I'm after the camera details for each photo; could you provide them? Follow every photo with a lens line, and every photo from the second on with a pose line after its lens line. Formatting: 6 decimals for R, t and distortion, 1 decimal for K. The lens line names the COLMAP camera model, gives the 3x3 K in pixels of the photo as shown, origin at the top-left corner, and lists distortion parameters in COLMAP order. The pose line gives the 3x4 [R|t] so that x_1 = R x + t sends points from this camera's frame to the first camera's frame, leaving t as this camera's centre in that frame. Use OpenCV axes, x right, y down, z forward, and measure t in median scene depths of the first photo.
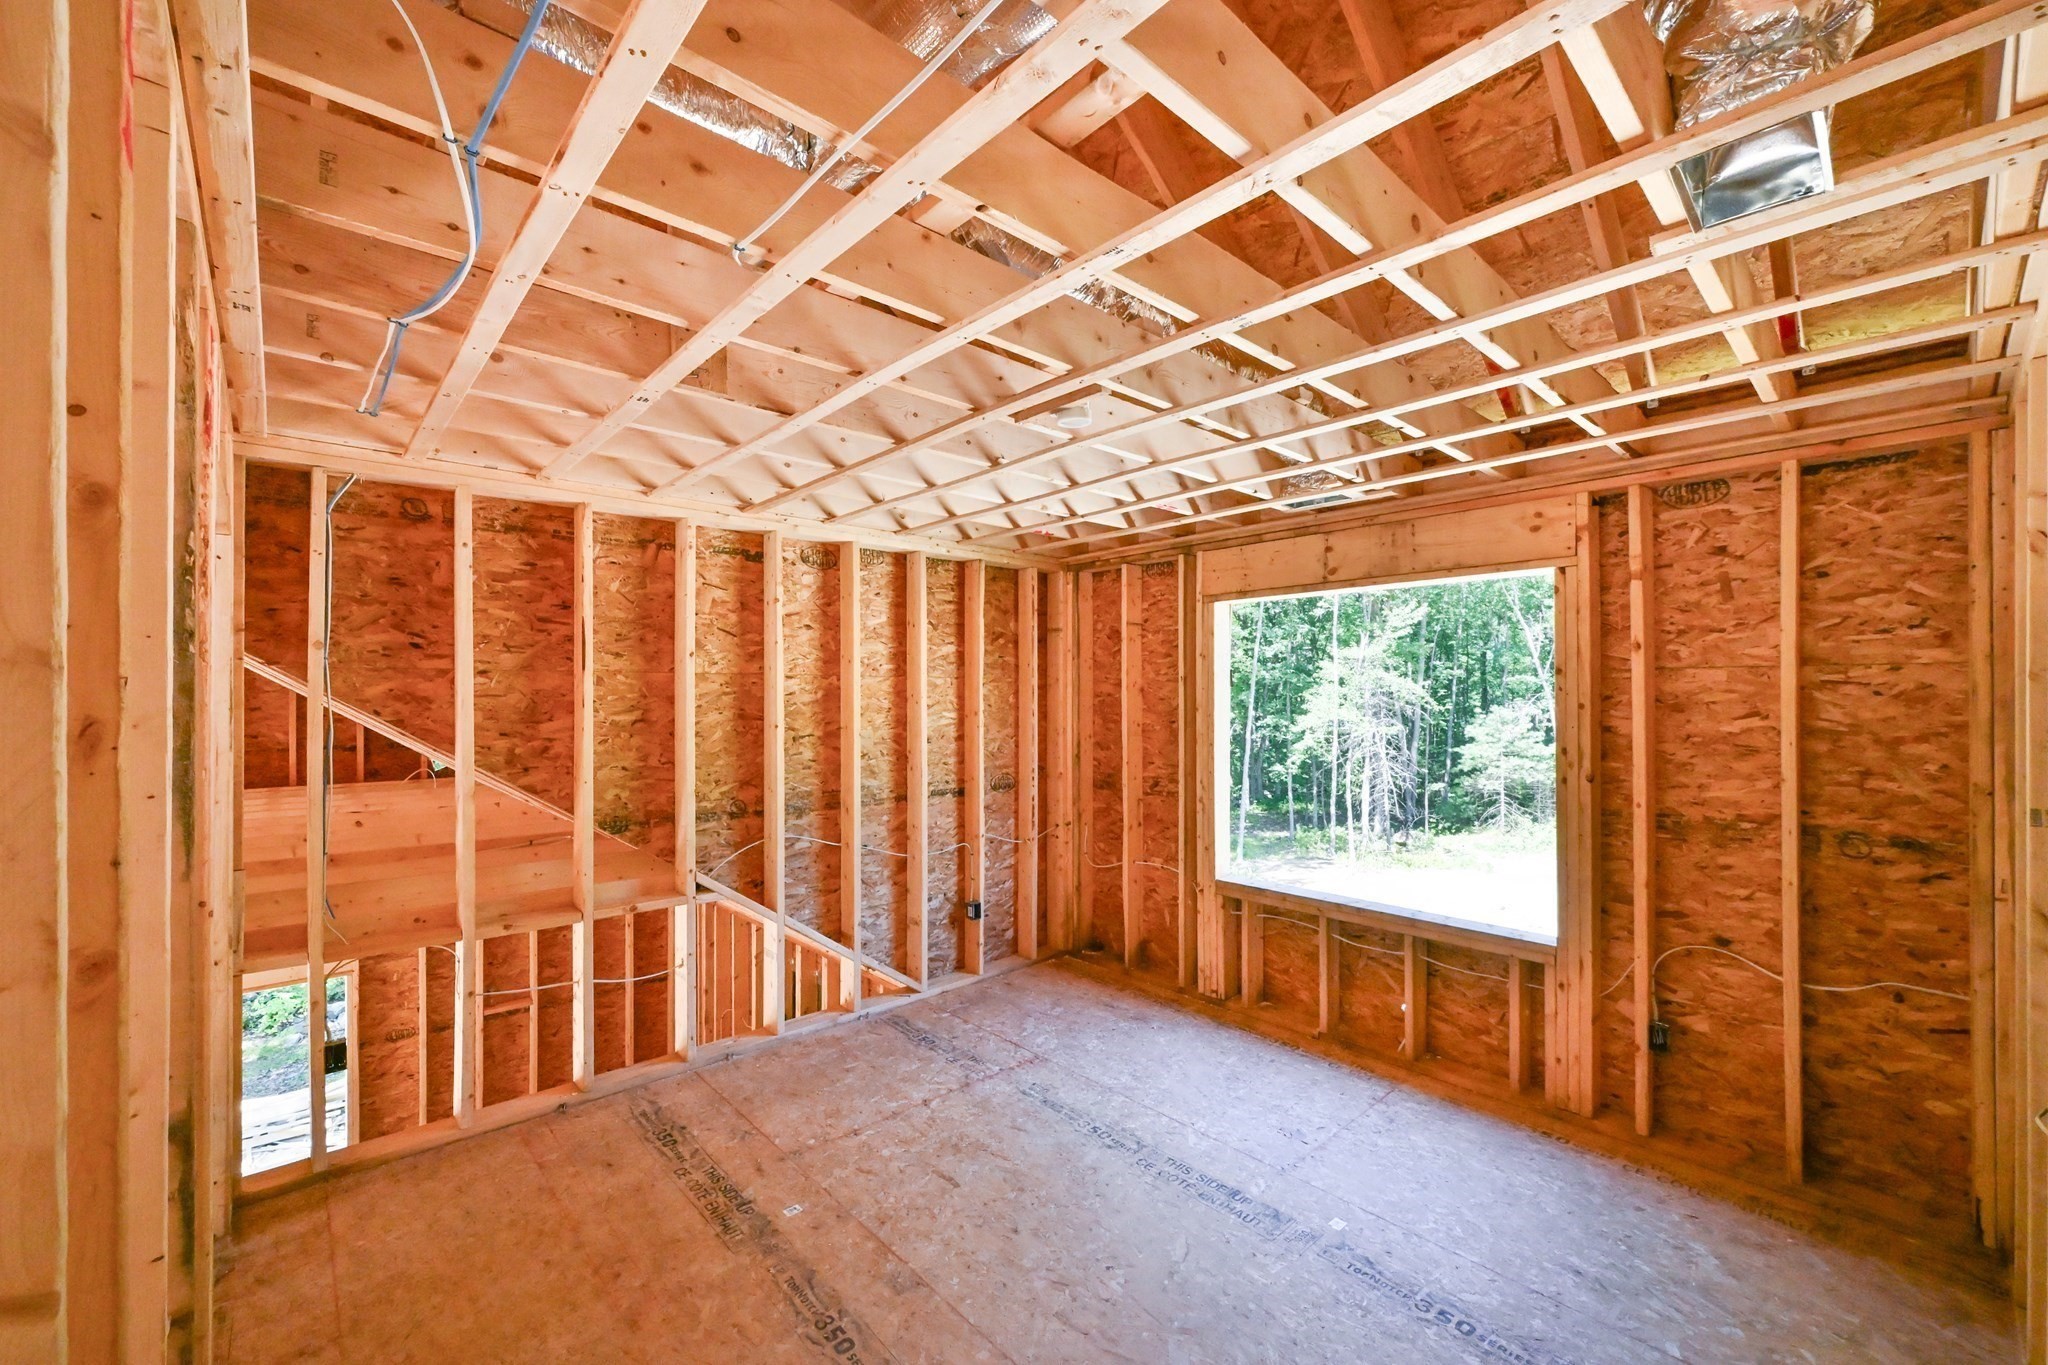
lens RADIAL K [[822.1, 0, 1033.8], [0, 822.1, 688.3], [0, 0, 1]] dist [-0.001117, -0.000384]
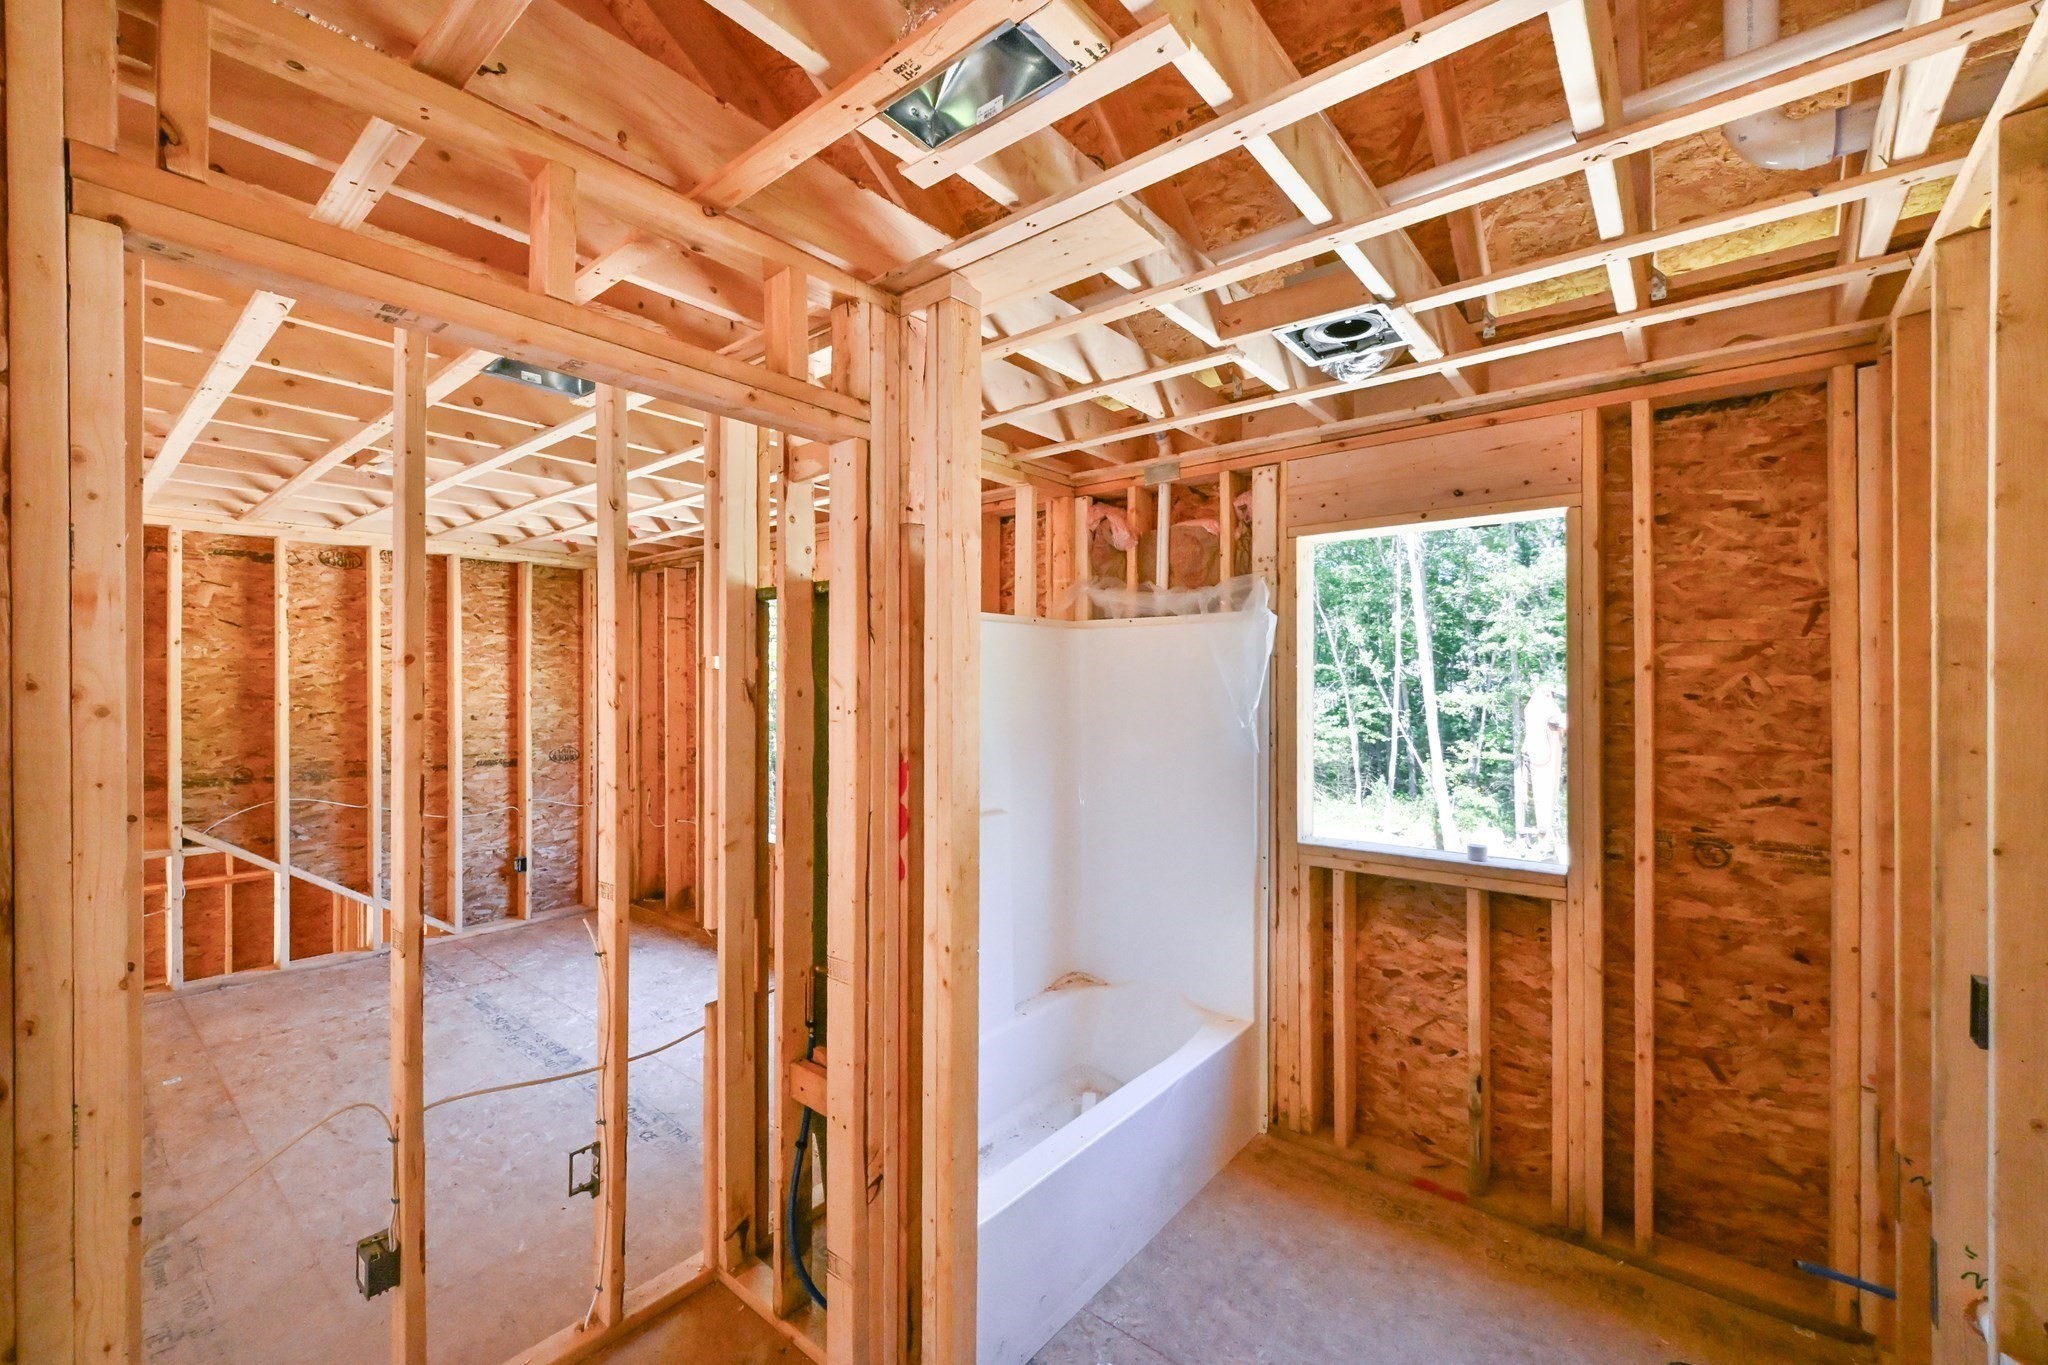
lens RADIAL K [[822.1, 0, 1018.4], [0, 822.1, 677.6], [0, 0, 1]] dist [-0.001117, -0.000384]
pose [[0.990454, 0.000873, 0.137843, 0.522306], [-0.001093, 0.999998, 0.001524, 0.005100], [-0.137841, -0.001660, 0.990453, -0.275052]]
